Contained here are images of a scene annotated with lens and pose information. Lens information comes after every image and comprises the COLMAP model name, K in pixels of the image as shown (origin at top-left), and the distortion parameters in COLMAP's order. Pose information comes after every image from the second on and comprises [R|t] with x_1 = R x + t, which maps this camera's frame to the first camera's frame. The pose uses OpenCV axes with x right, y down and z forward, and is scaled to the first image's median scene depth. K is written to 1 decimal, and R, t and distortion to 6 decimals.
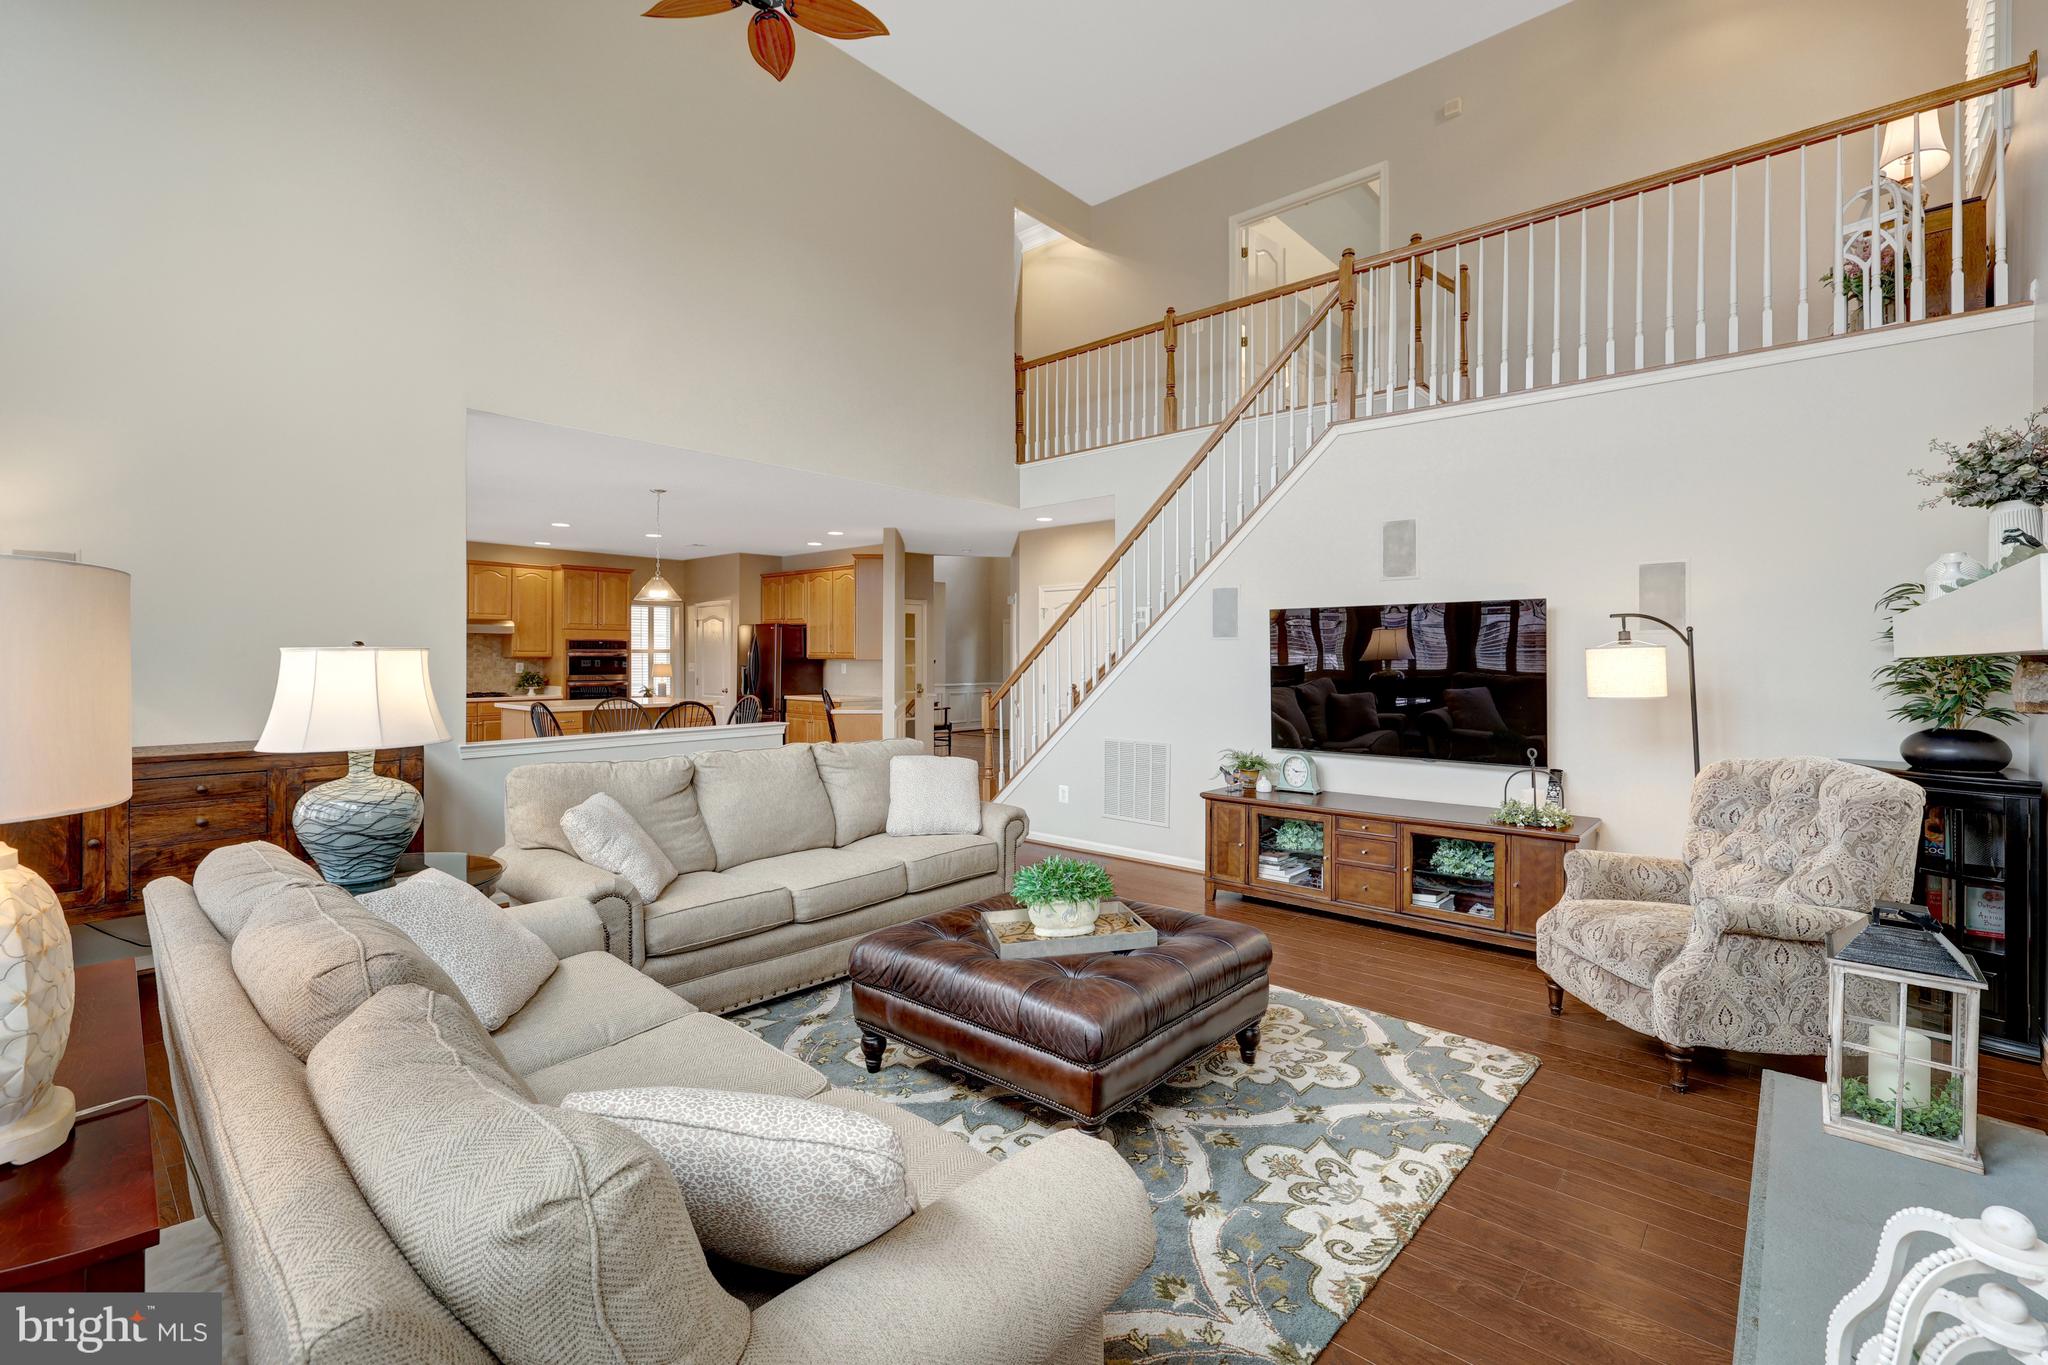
lens RADIAL K [[888.1, 0, 1018.9], [0, 888.1, 675.4], [0, 0, 1]] dist [0.000401, 0.000033]
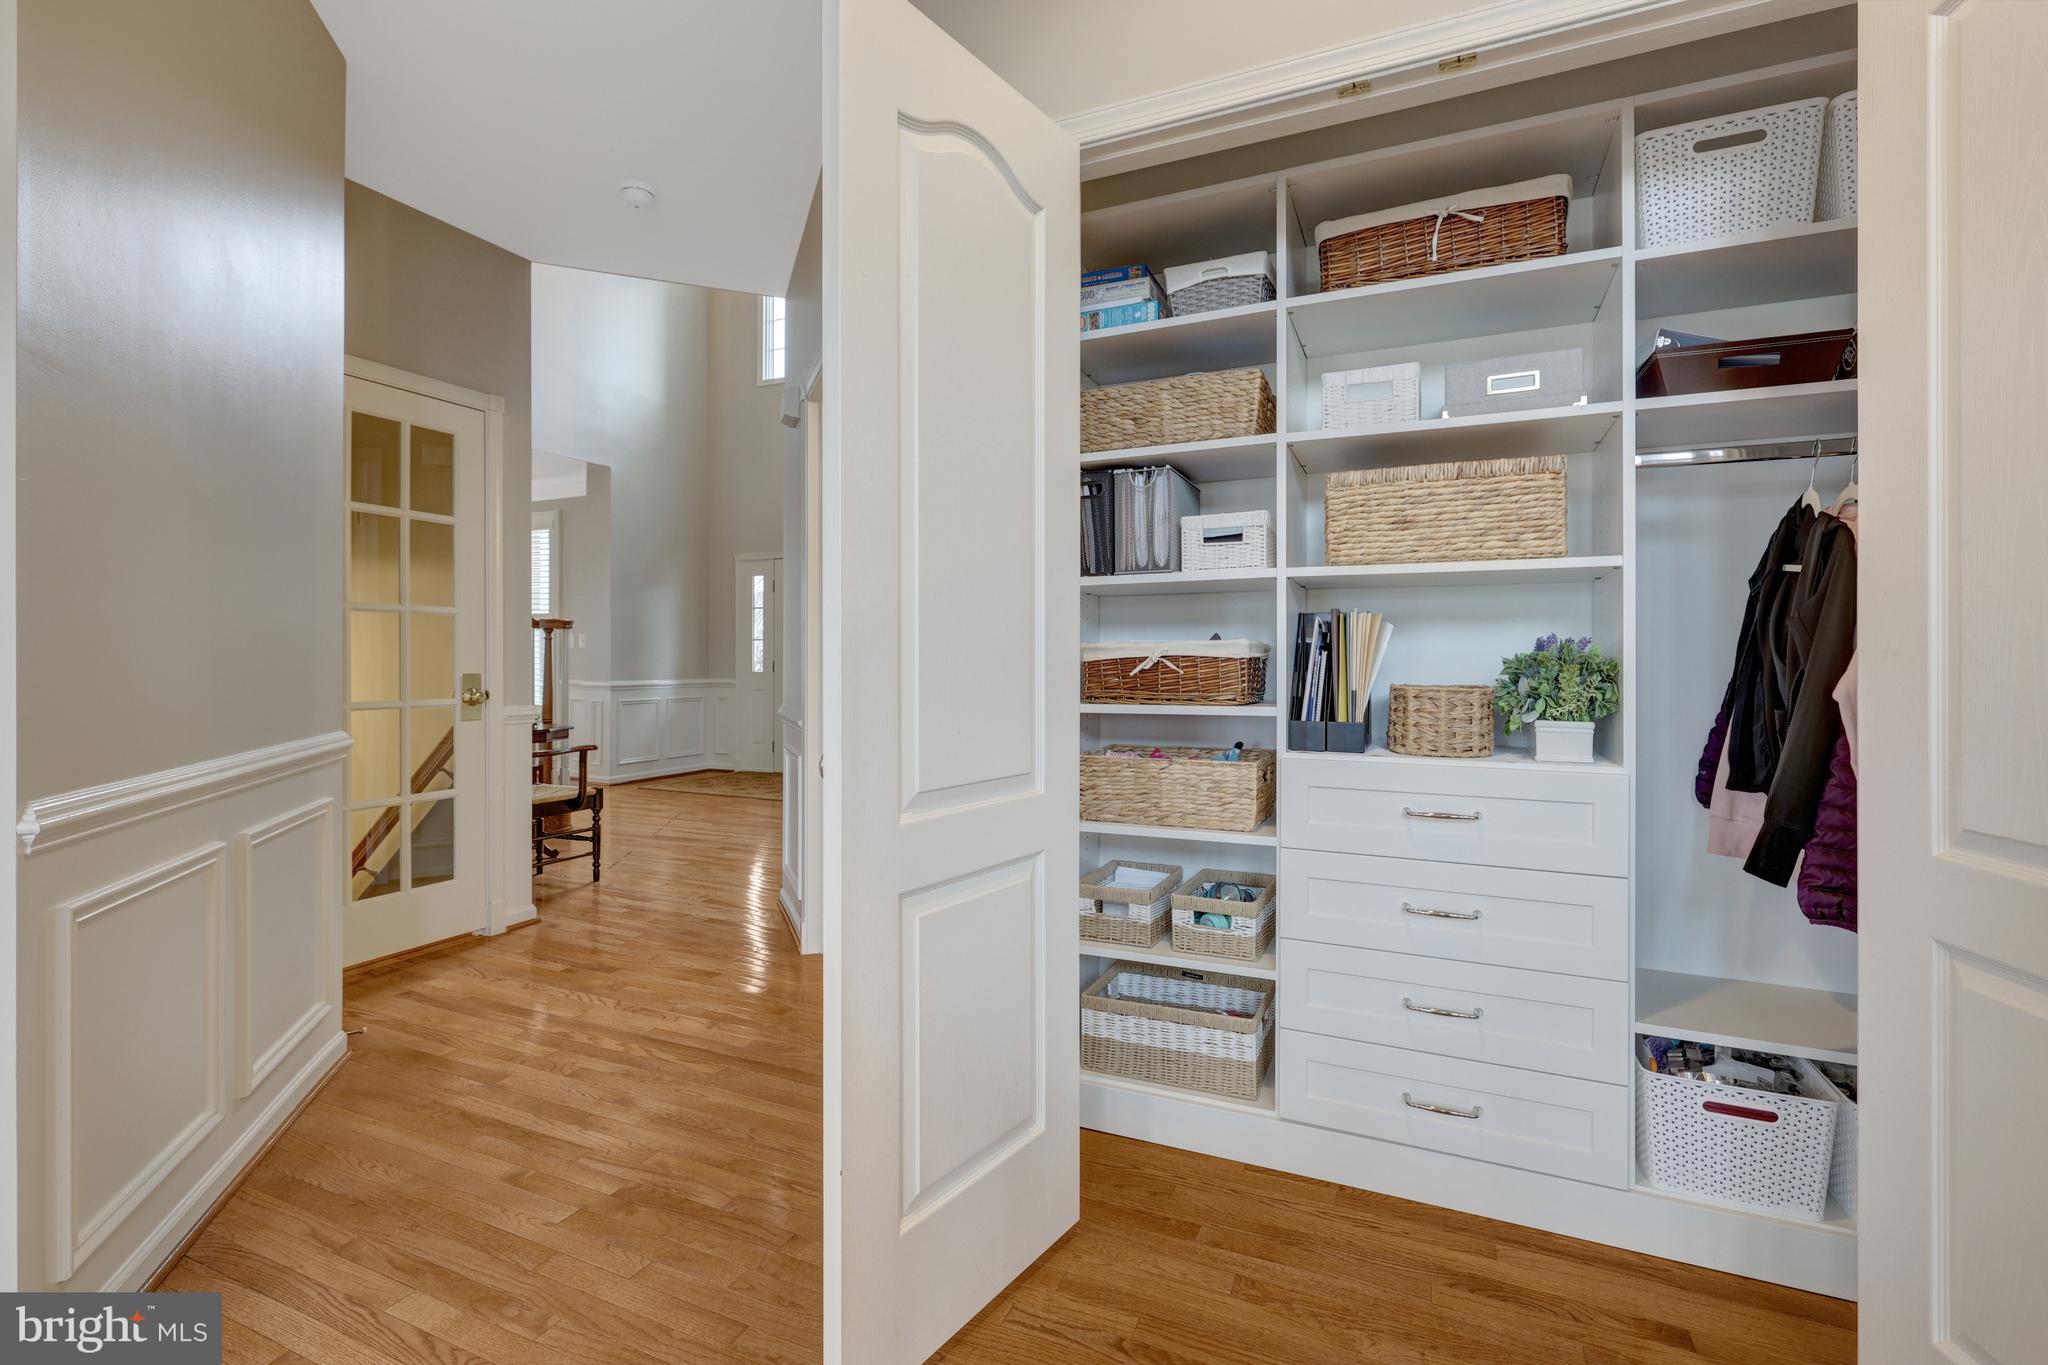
lens RADIAL K [[888.1, 0, 1029.8], [0, 888.1, 677.3], [0, 0, 1]] dist [0.000401, 0.000033]
pose [[0.946771, 0.003812, 0.321885, -0.030017], [-0.000884, 0.999957, -0.009242, 0.013249], [-0.321906, 0.008466, 0.946734, 0.650696]]
